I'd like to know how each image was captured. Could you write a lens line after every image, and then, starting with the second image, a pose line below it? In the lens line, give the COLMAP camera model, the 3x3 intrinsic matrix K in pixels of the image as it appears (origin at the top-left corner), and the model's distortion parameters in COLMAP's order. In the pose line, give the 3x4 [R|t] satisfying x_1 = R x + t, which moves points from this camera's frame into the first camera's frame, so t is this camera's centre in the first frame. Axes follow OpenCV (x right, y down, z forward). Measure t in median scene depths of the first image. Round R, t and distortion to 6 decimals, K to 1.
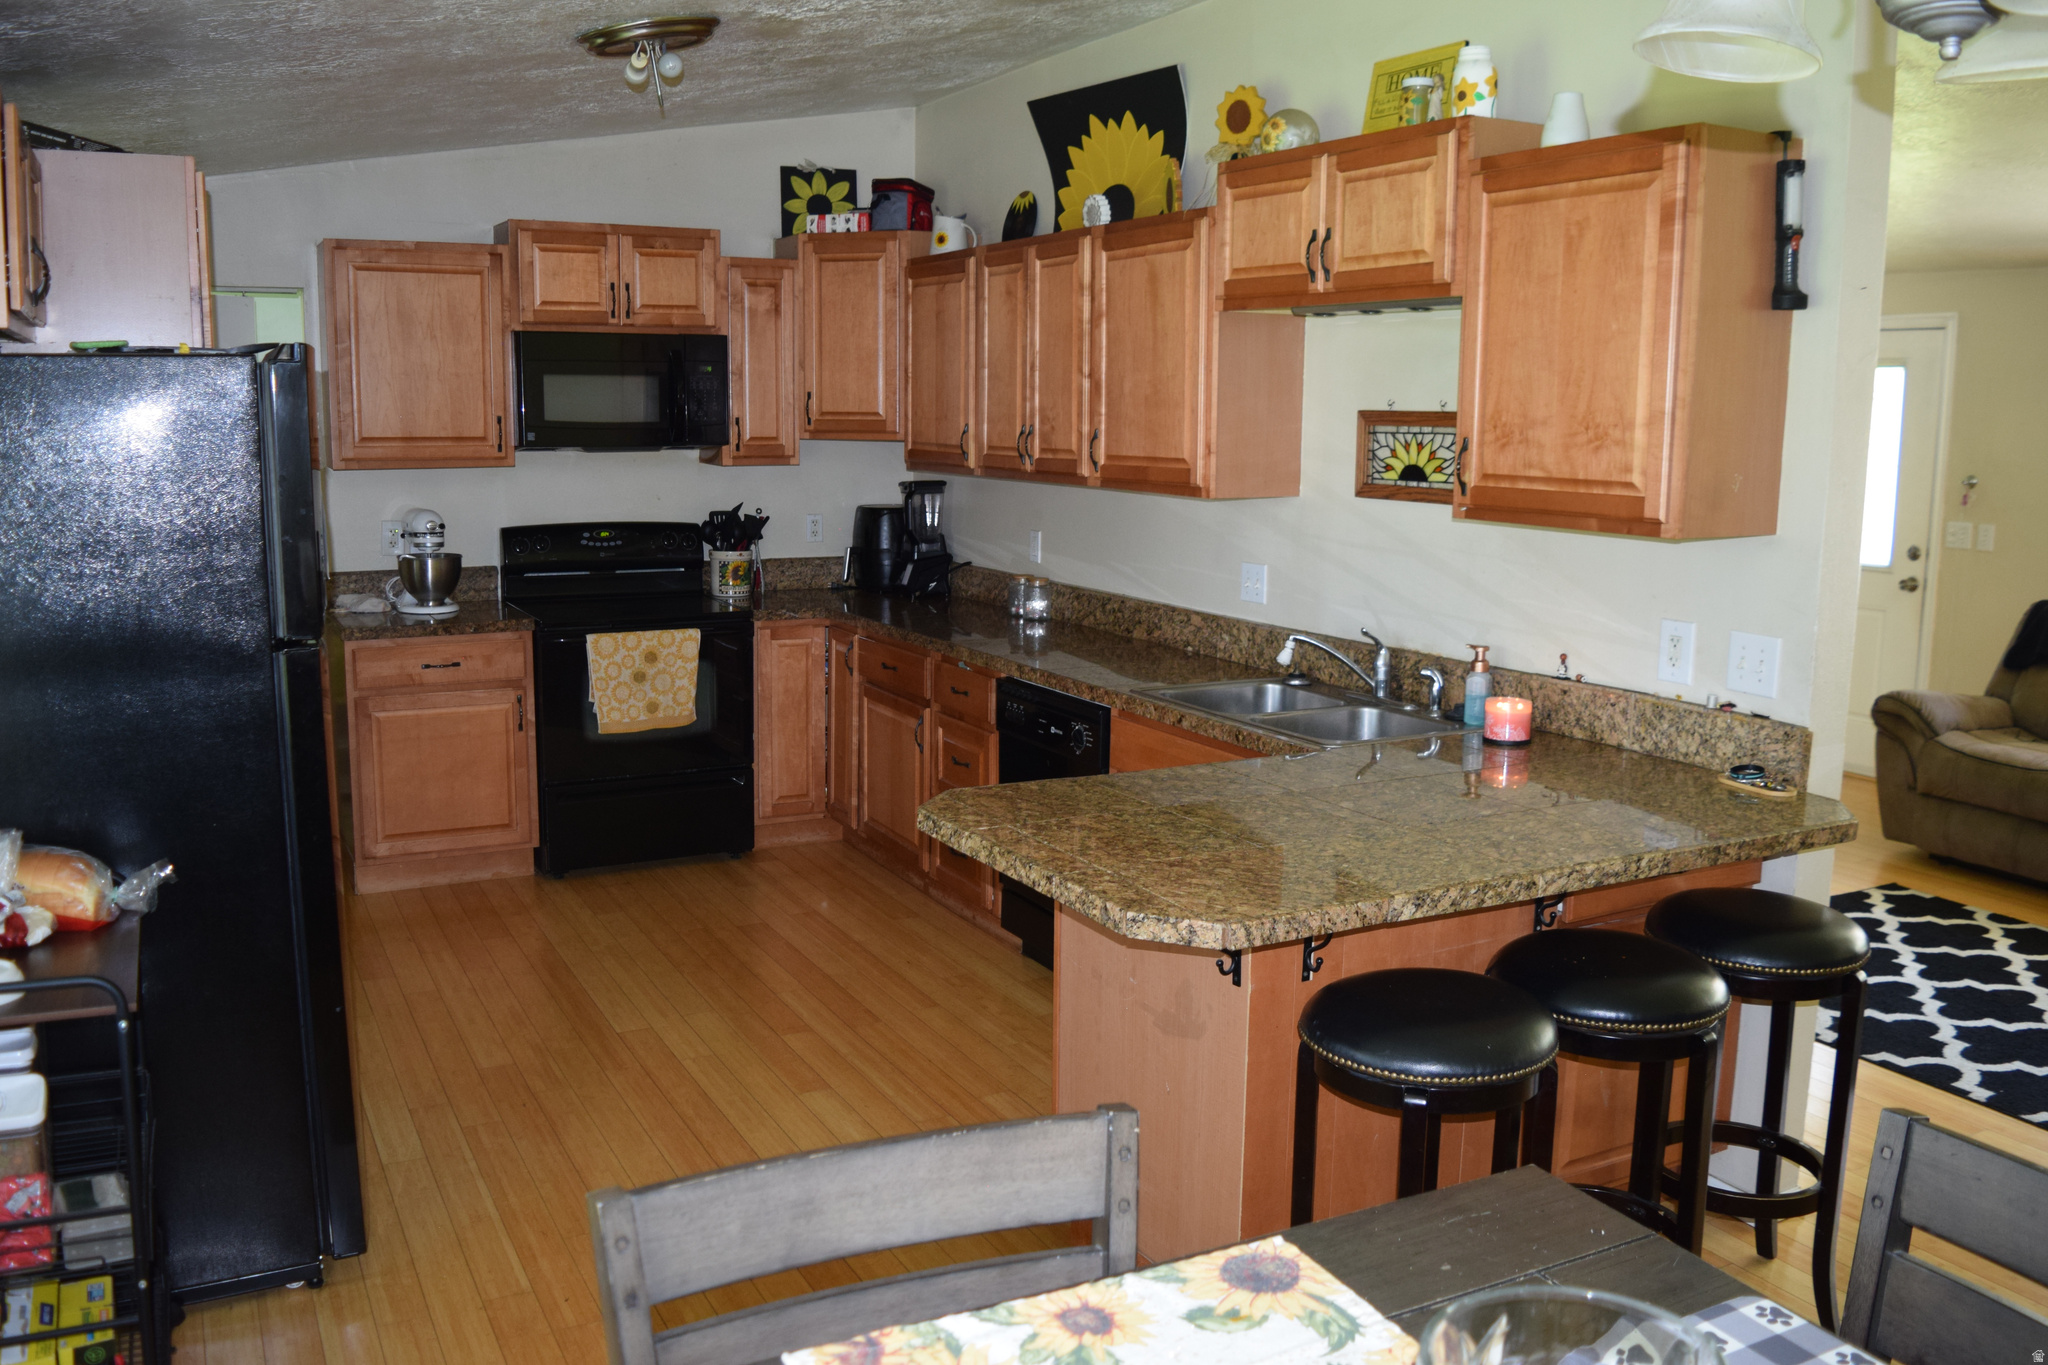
lens RADIAL K [[1675.5, 0, 1019.3], [0, 1675.5, 677.8], [0, 0, 1]] dist [-0.077442, 0.002855]
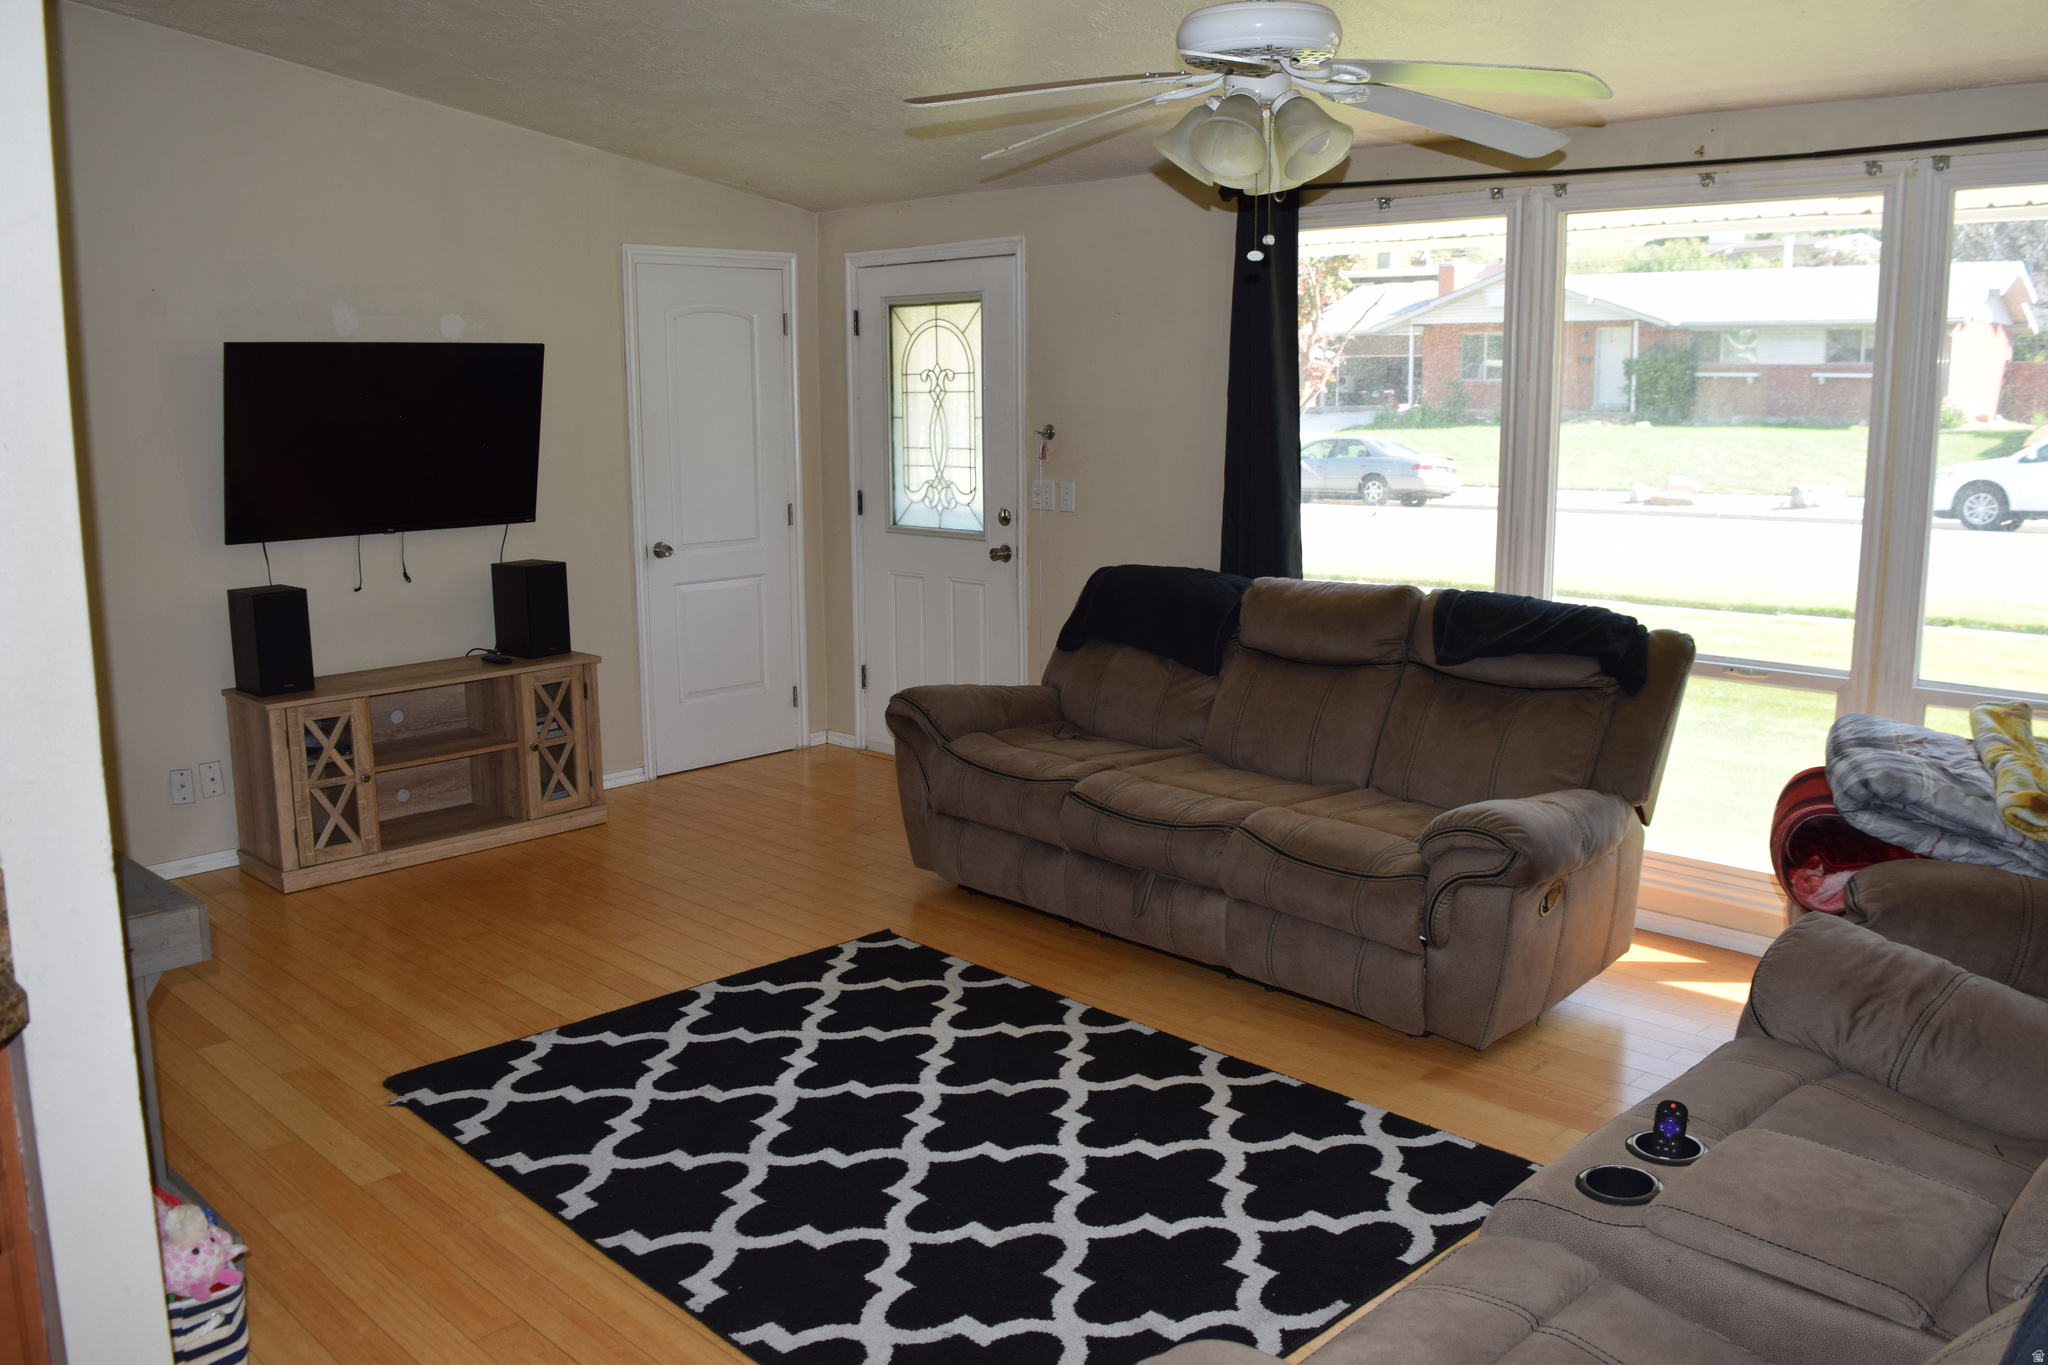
lens RADIAL K [[1675.5, 0, 1019.3], [0, 1675.5, 677.8], [0, 0, 1]] dist [-0.077442, 0.002855]
pose [[0.955413, -0.067595, 0.287430, 0.359251], [0.064926, 0.997713, 0.018818, -0.009461], [-0.288045, 0.000683, 0.957617, 0.187796]]
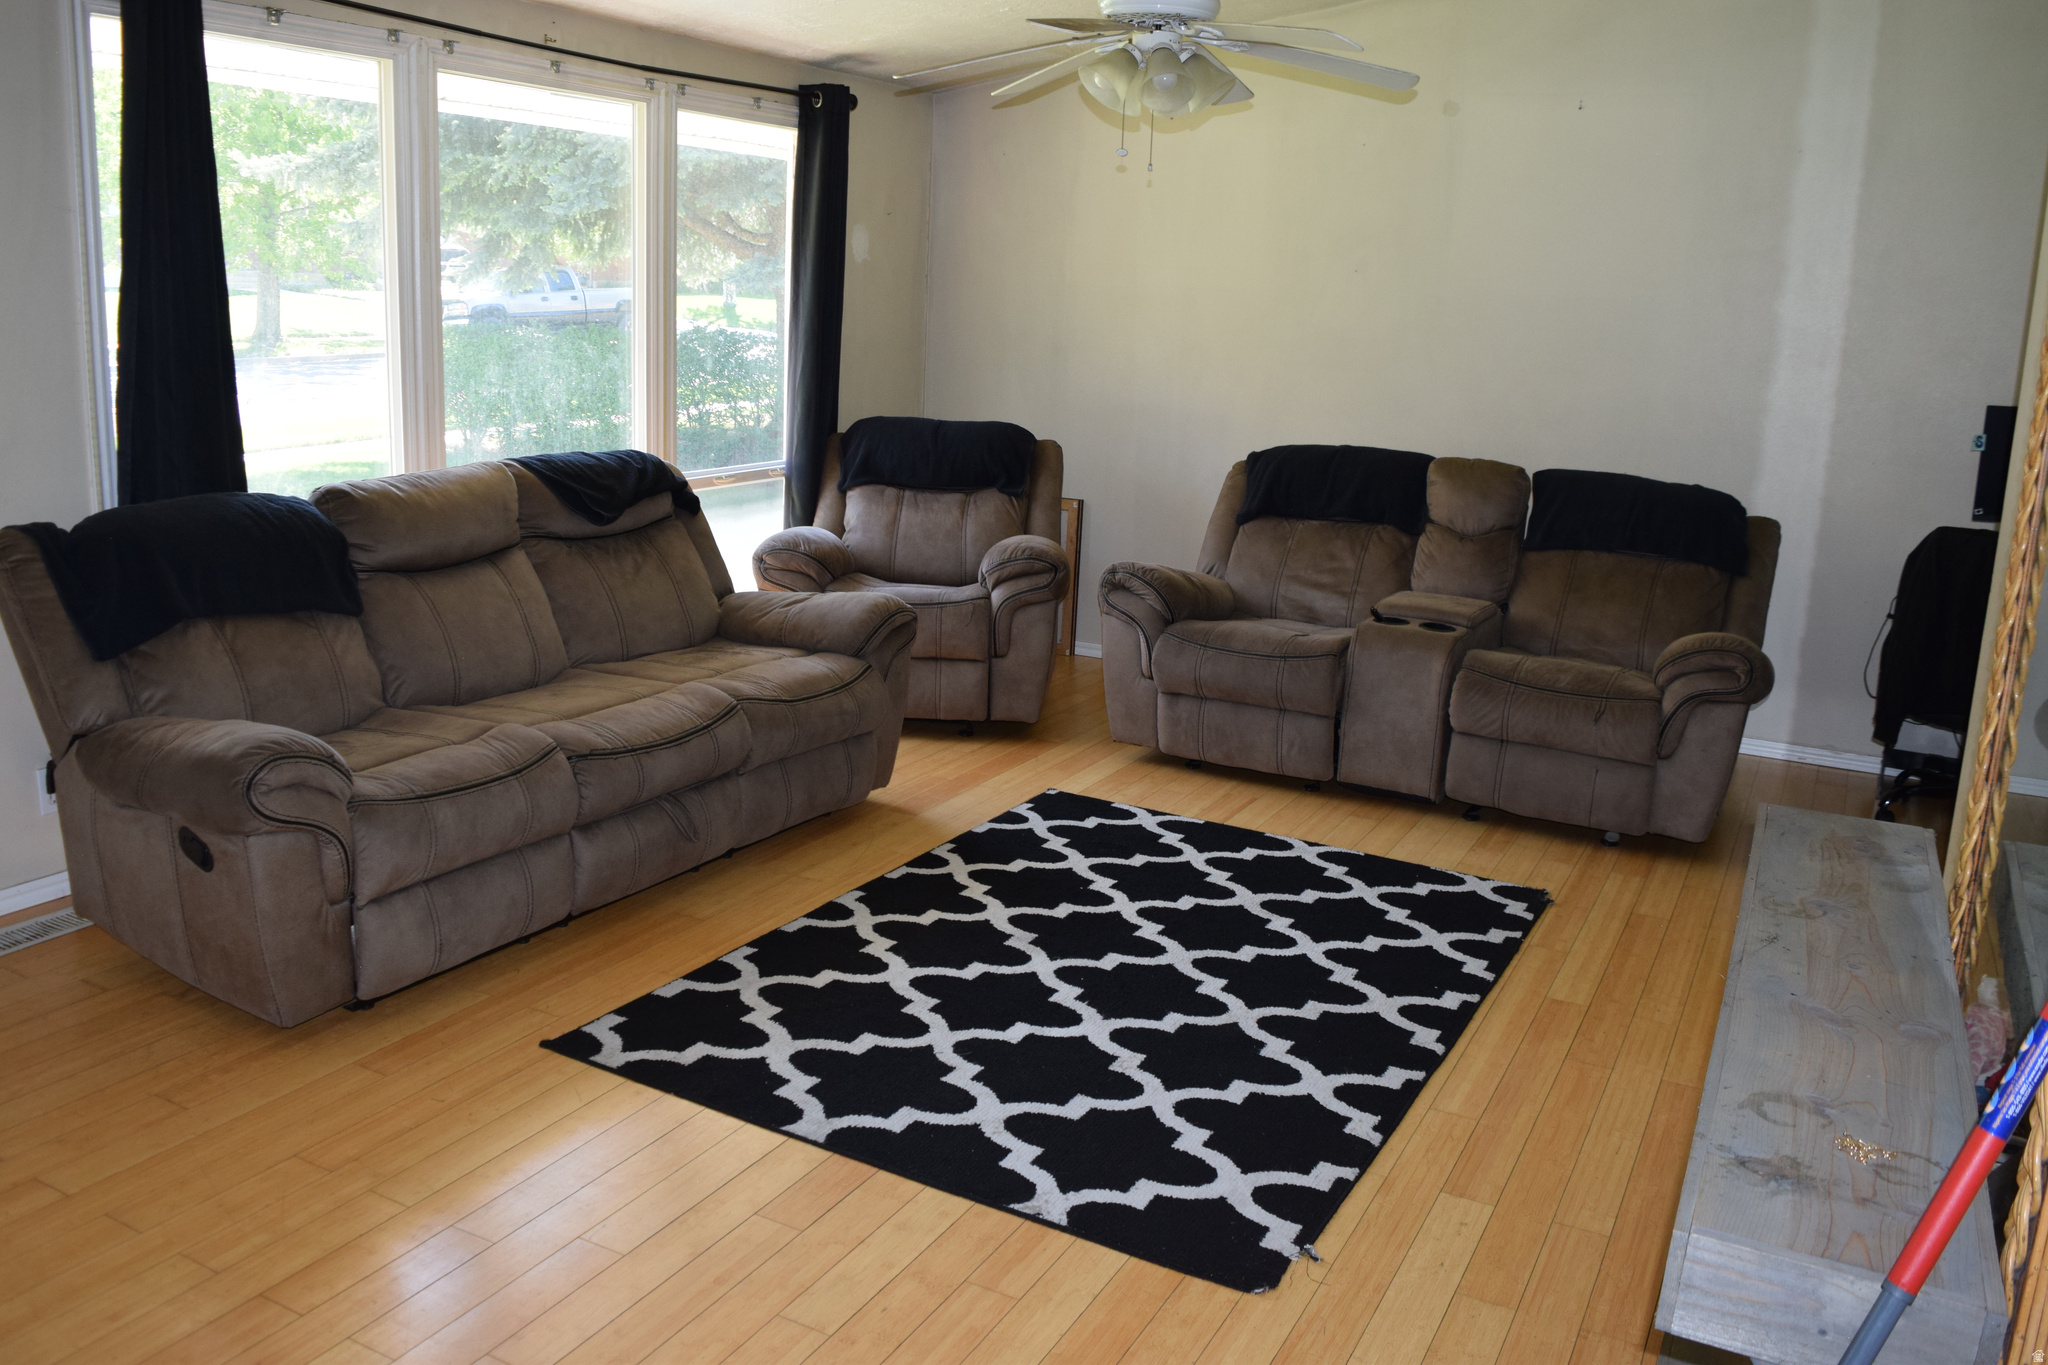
lens RADIAL K [[1675.5, 0, 1019.3], [0, 1675.5, 677.8], [0, 0, 1]] dist [-0.077442, 0.002855]
pose [[-0.571229, -0.216427, 0.791743, 0.030628], [0.088844, 0.942639, 0.321775, -0.149916], [-0.815968, 0.254149, -0.519234, 1.097730]]
